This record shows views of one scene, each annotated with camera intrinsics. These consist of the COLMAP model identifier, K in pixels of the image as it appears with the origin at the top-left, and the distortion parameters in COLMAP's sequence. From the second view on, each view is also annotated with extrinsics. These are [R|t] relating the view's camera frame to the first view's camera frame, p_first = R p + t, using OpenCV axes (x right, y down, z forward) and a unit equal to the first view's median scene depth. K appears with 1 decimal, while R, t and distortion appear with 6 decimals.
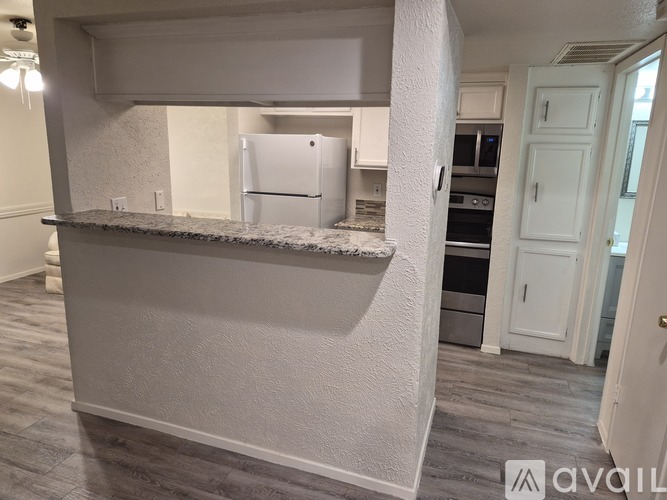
lens RADIAL K [[476.6, 0, 333.5], [0, 476.6, 250.0], [0, 0, 1]] dist [-0.004653, -0.004203]
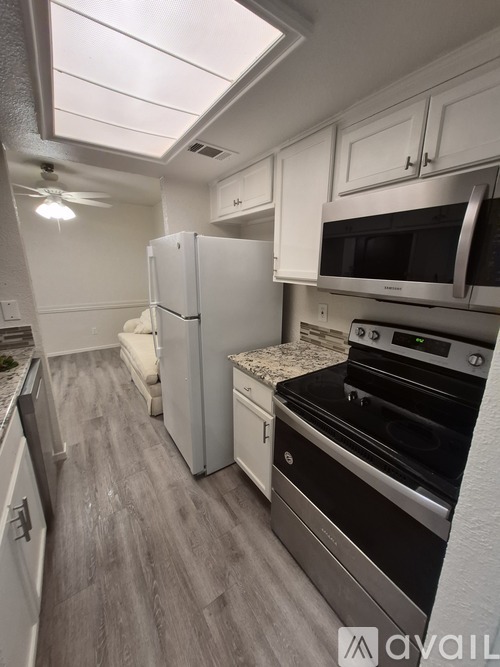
lens RADIAL K [[270.0, 0, 250.0], [0, 270.0, 333.5], [0, 0, 1]] dist [0.000067, -0.000096]
pose [[0.802720, 0.133491, -0.581223, 0.264586], [-0.118077, 0.990907, 0.064508, -0.115208], [0.584550, 0.016847, 0.811183, 0.644060]]
